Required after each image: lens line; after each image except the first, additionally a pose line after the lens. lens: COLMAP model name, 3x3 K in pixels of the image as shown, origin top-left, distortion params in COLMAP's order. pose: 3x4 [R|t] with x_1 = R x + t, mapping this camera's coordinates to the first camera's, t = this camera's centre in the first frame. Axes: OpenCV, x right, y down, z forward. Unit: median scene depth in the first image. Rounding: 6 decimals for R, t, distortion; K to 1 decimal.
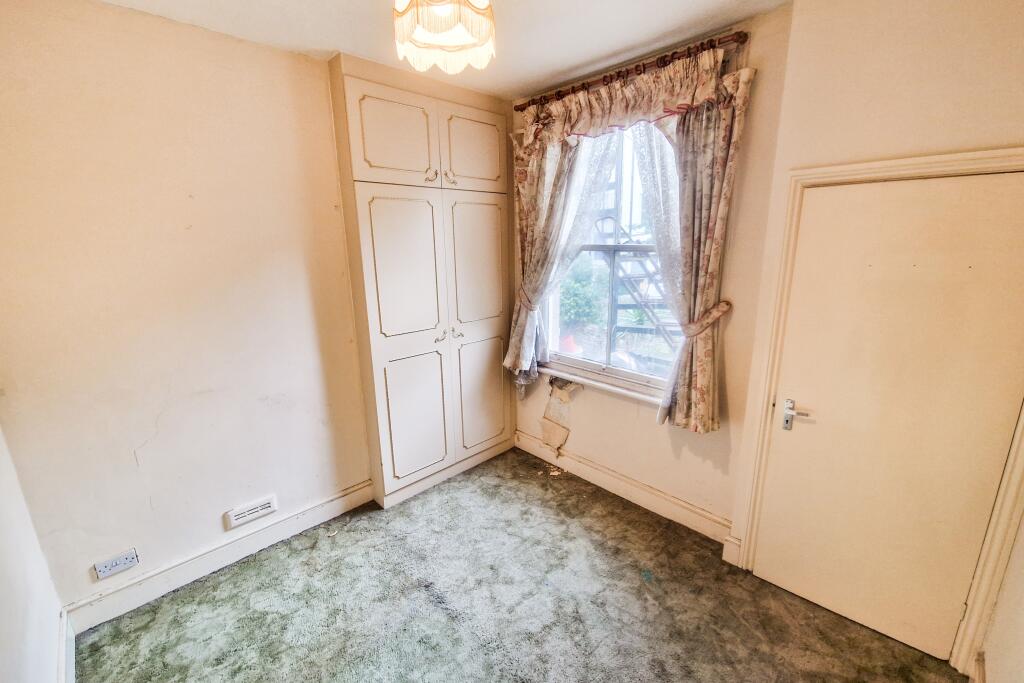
lens RADIAL K [[401.0, 0, 512.0], [0, 401.0, 341.5], [0, 0, 1]] dist [0.000579, -0.000127]
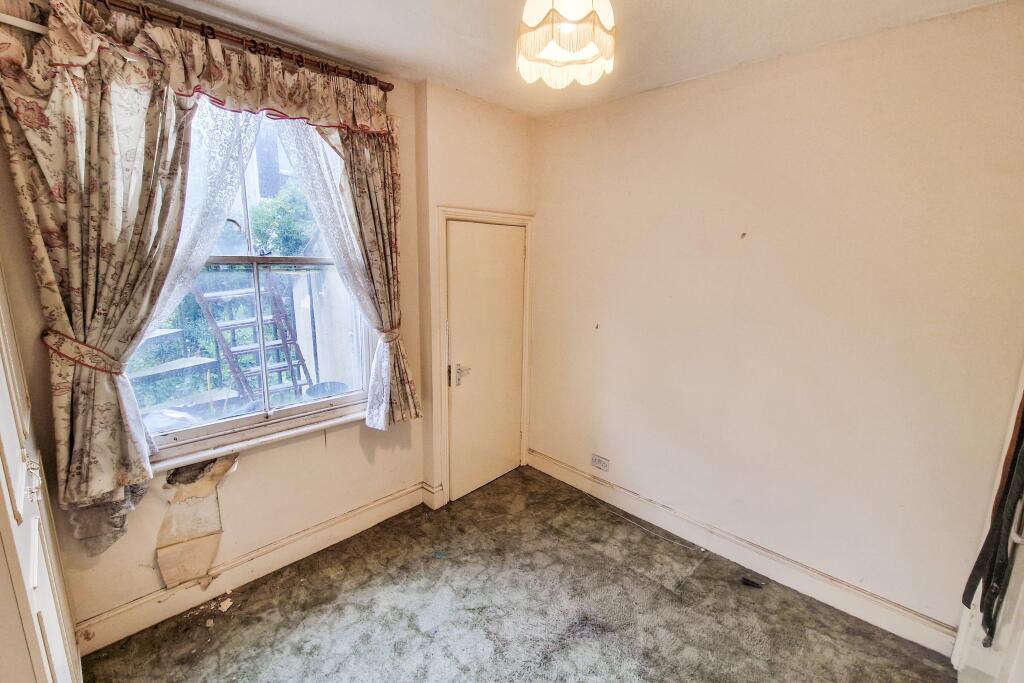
lens RADIAL K [[410.2, 0, 512.0], [0, 410.2, 341.5], [0, 0, 1]] dist [0.000539, 0.000032]
pose [[0.037676, -0.190332, 0.980997, -0.575916], [0.226898, 0.957682, 0.177094, -0.119007], [-0.973189, 0.215914, 0.079268, 0.521120]]
